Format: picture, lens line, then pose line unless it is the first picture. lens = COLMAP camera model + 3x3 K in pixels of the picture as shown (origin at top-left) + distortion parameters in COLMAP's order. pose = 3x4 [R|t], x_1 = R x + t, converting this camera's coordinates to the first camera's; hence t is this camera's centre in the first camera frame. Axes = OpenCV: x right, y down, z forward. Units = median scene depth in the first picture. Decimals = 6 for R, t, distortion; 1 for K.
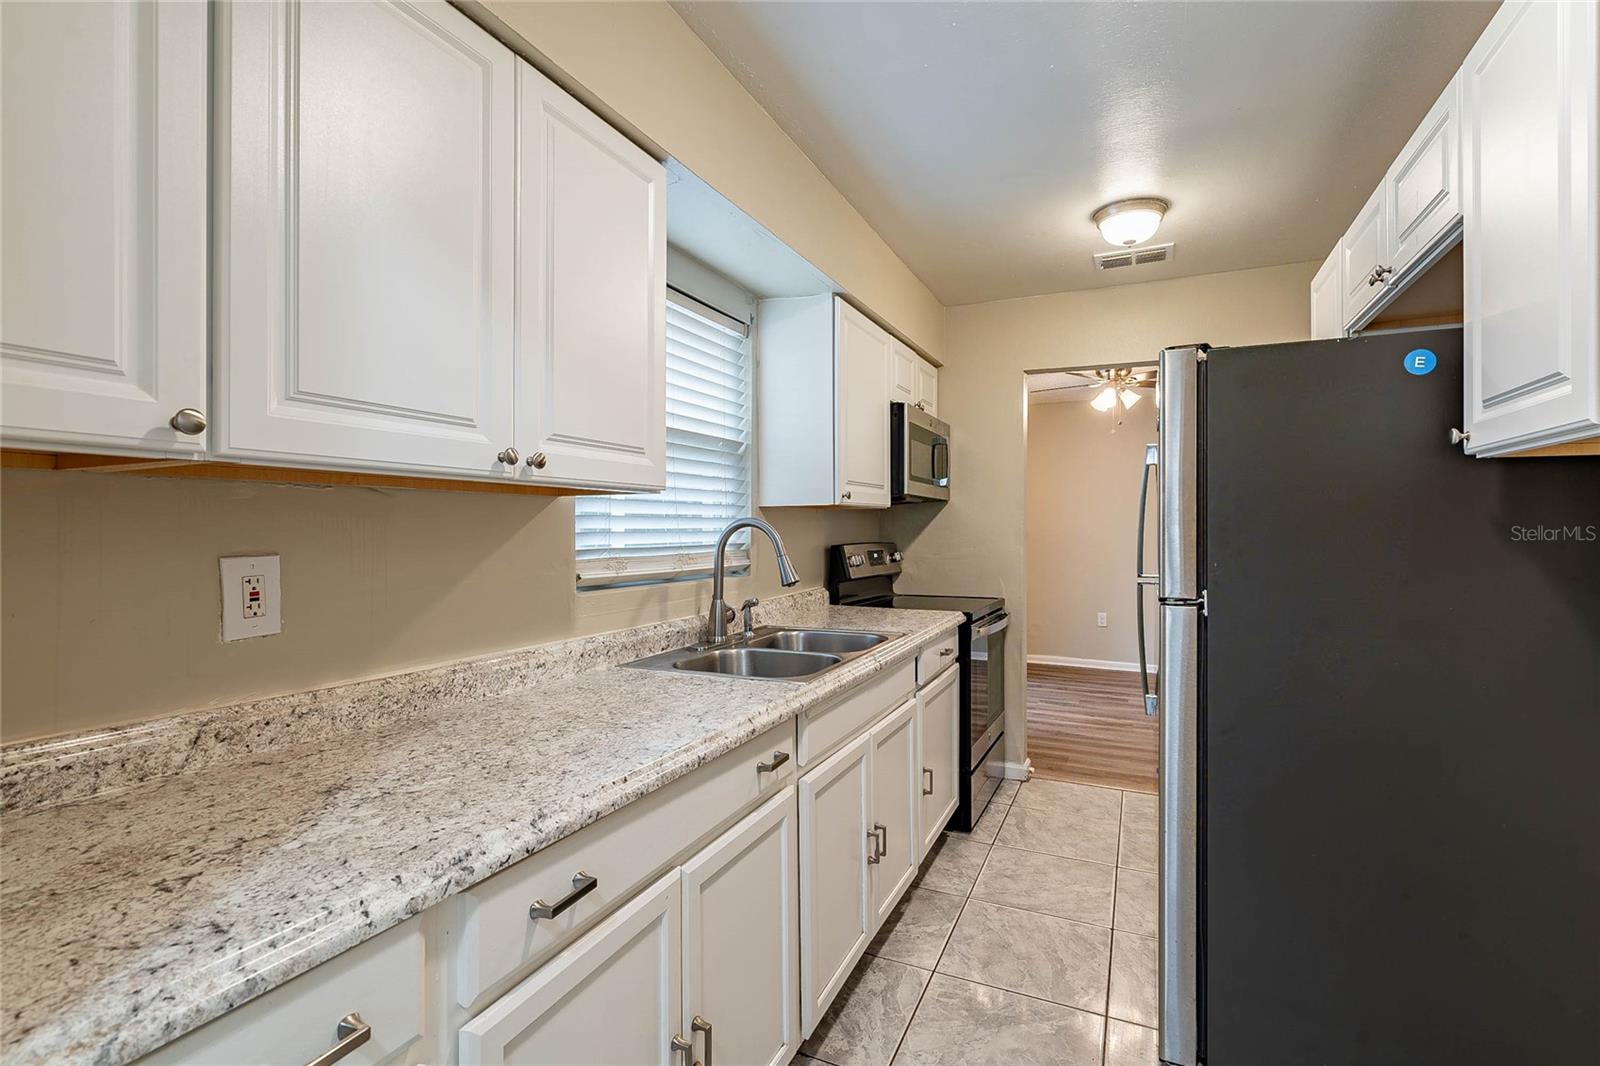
lens RADIAL K [[722.9, 0, 796.6], [0, 722.9, 523.4], [0, 0, 1]] dist [-0.008920, 0.000103]
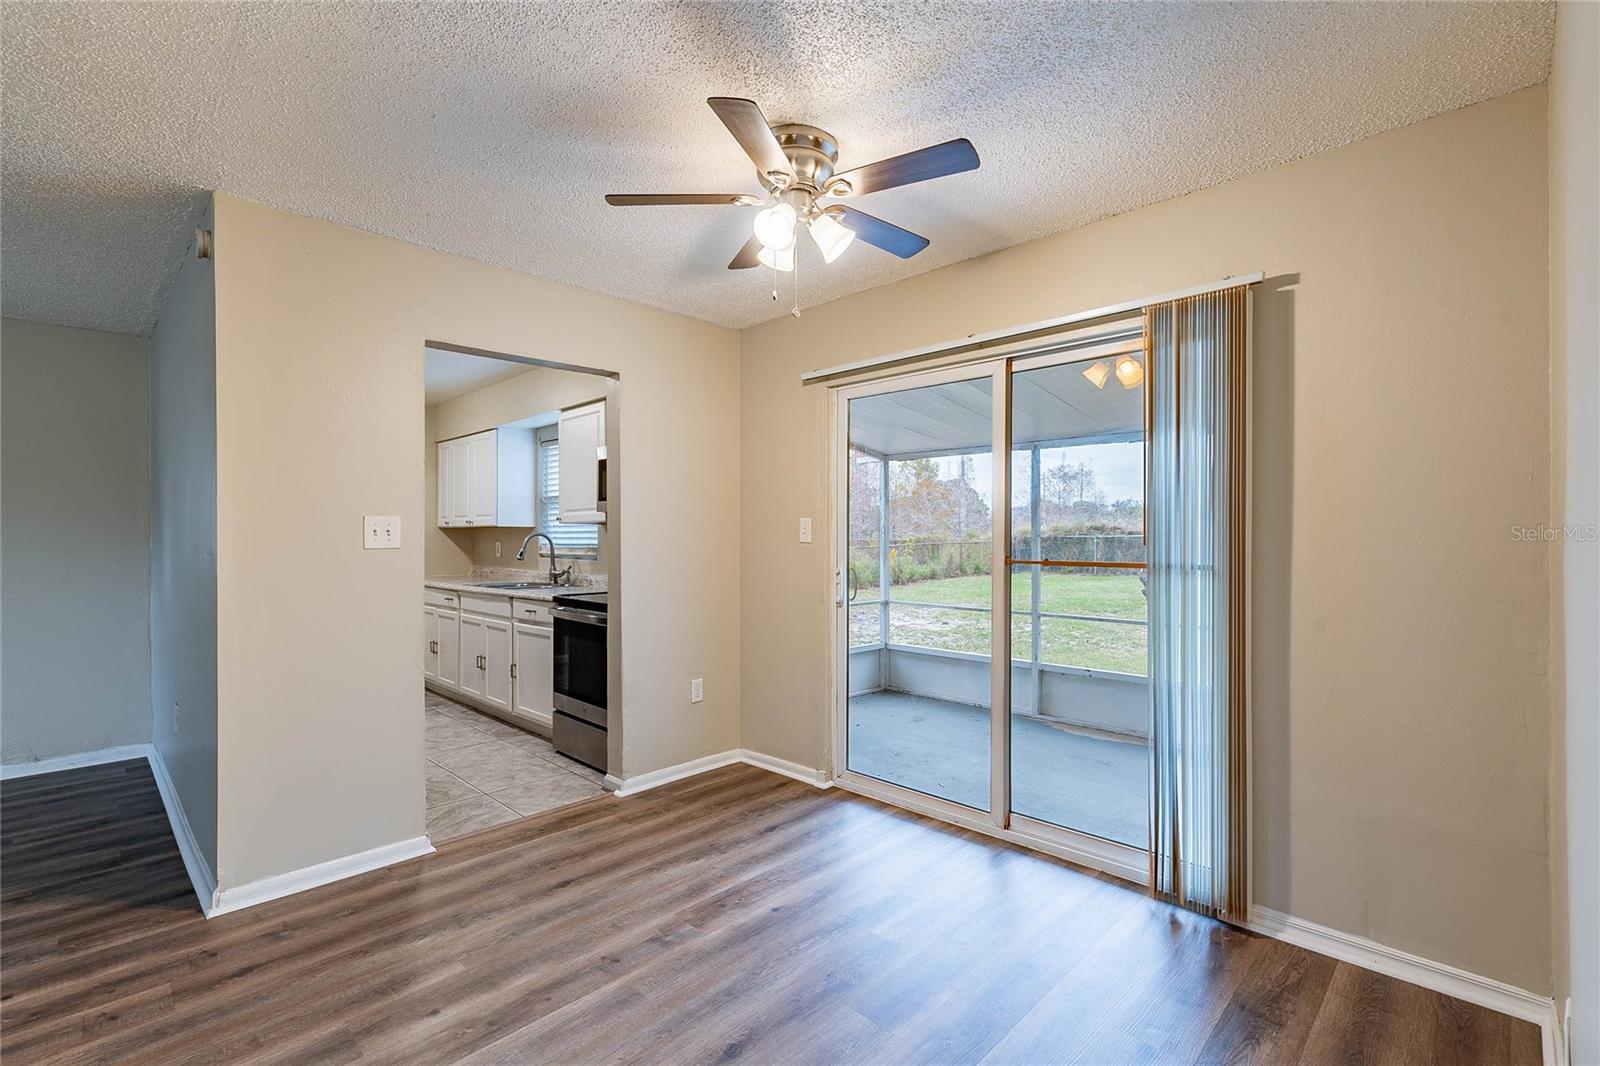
lens RADIAL K [[722.9, 0, 803.3], [0, 722.9, 539.3], [0, 0, 1]] dist [-0.008920, 0.000103]
pose [[-0.317285, -0.008730, -0.948290, 1.953325], [-0.006400, 0.999955, -0.007064, 0.027408], [0.948308, 0.003827, -0.317327, 2.609972]]
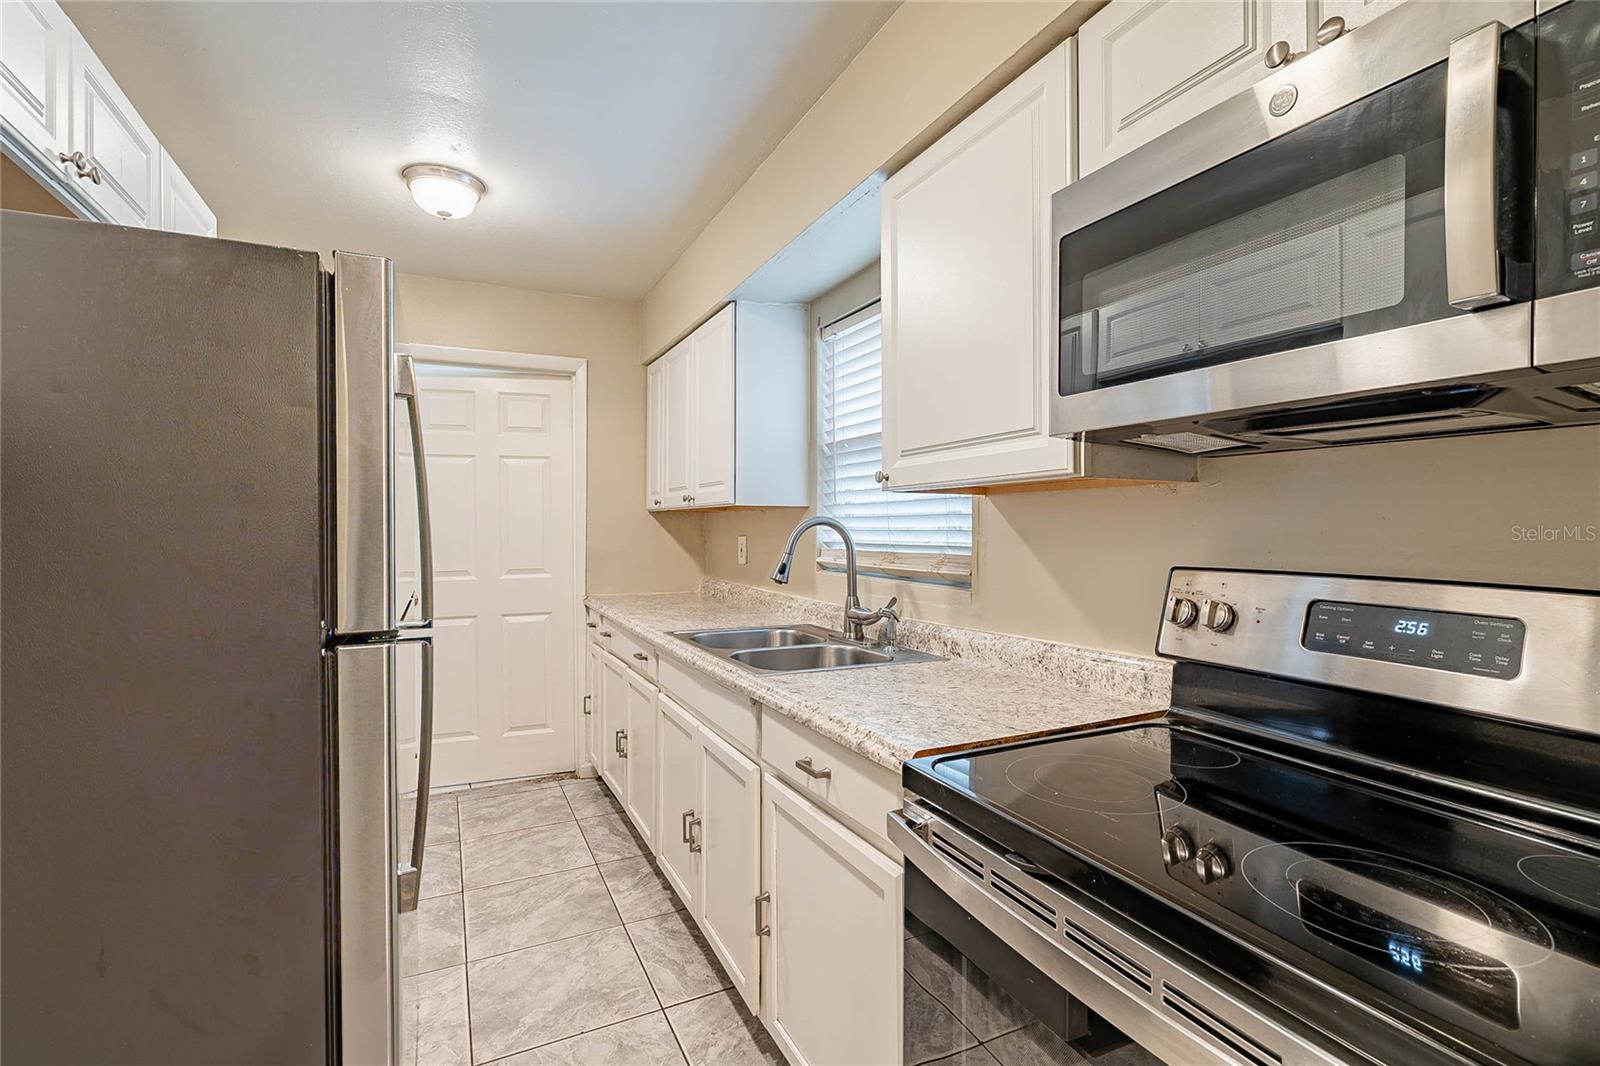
lens RADIAL K [[722.9, 0, 798.1], [0, 722.9, 530.9], [0, 0, 1]] dist [-0.008920, 0.000103]
pose [[-0.620116, -0.005517, -0.784491, 0.761887], [-0.008494, 0.999964, -0.000318, 0.013345], [0.784464, 0.006466, -0.620141, 1.608992]]
